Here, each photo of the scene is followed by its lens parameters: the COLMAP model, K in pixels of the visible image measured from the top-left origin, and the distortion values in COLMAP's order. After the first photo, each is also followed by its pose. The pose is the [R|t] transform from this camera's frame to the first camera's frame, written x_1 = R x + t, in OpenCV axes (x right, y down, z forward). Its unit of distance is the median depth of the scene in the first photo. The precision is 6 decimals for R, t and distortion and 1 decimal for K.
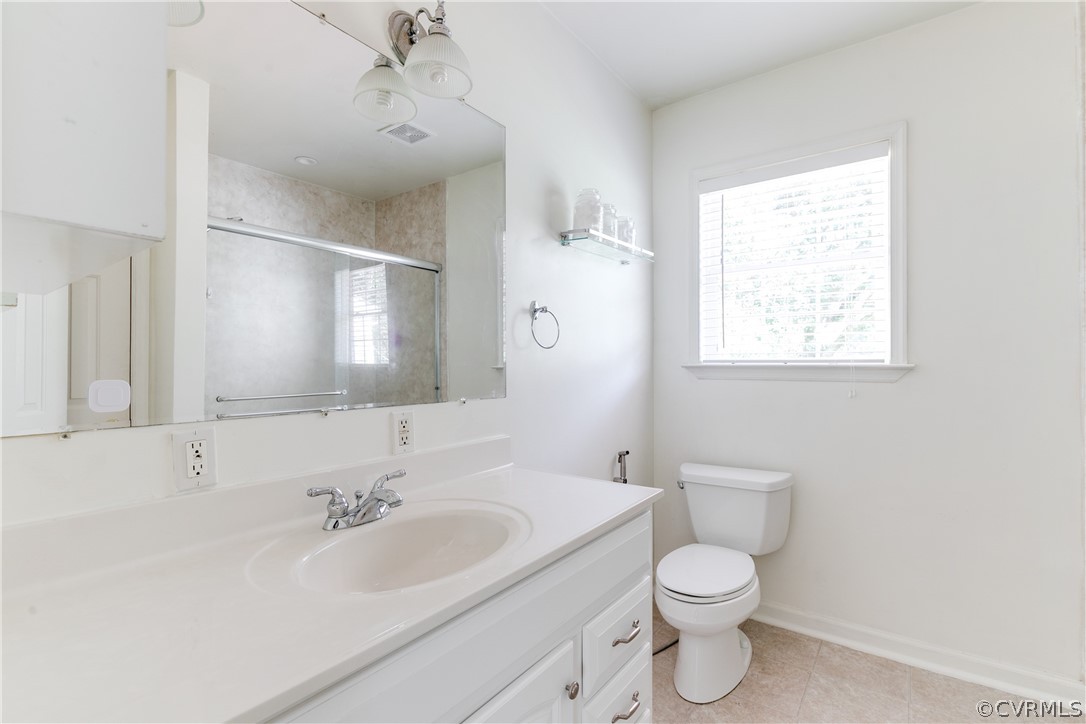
lens RADIAL K [[487.5, 0, 549.0], [0, 487.5, 362.8], [0, 0, 1]] dist [0.002781, -0.001497]
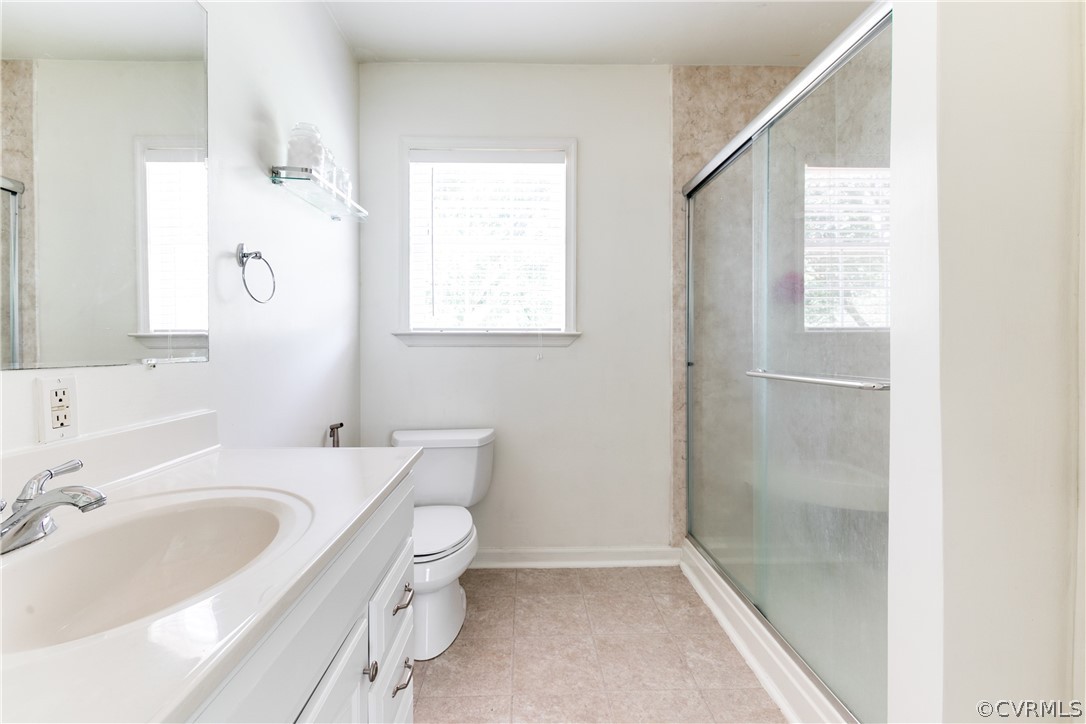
lens RADIAL K [[490.6, 0, 523.5], [0, 490.6, 349.8], [0, 0, 1]] dist [0.000413, -0.000995]
pose [[0.799004, -0.000833, 0.601326, -0.137849], [-0.004968, 0.999956, 0.007987, 0.038474], [-0.601306, -0.009369, 0.798964, 0.063113]]
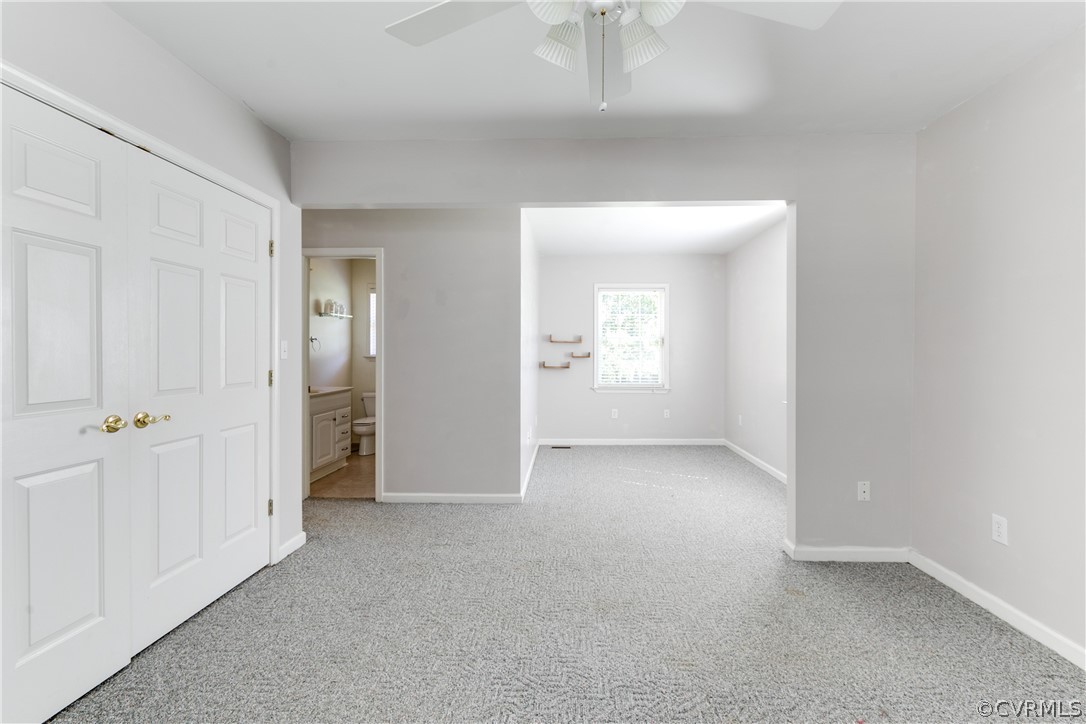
lens RADIAL K [[487.5, 0, 549.0], [0, 487.5, 362.8], [0, 0, 1]] dist [0.002781, -0.001497]
pose [[0.834030, -0.002105, 0.551715, -0.462836], [-0.007734, 0.999850, 0.015507, -0.013347], [-0.551665, -0.017201, 0.833888, -2.335069]]
